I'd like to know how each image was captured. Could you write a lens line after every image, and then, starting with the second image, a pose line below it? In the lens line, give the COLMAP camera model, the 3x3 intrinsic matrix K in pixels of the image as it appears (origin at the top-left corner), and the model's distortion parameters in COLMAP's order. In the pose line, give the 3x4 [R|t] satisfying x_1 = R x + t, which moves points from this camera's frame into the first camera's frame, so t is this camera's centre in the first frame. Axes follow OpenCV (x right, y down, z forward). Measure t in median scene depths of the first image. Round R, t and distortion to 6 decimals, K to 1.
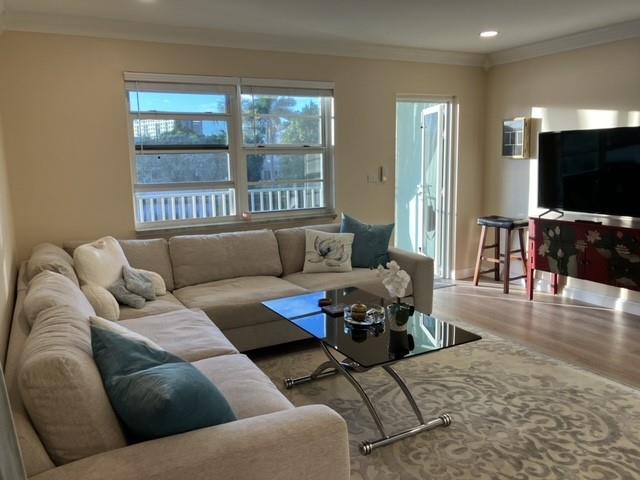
lens RADIAL K [[526.5, 0, 321.9], [0, 526.5, 240.4], [0, 0, 1]] dist [0.043138, -0.063420]
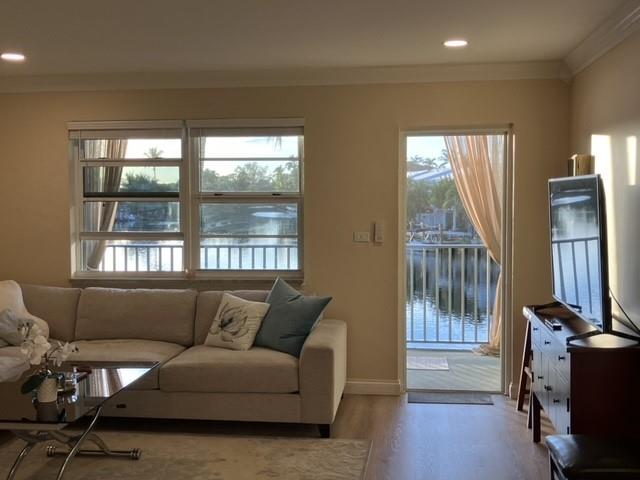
lens RADIAL K [[732.8, 0, 325.3], [0, 732.8, 241.8], [0, 0, 1]] dist [0.006088, 0.000000]
pose [[0.802571, 0.053437, -0.594158, 0.781632], [-0.105795, 0.992942, -0.053602, -0.057116], [0.587101, 0.105879, 0.802560, 0.146697]]
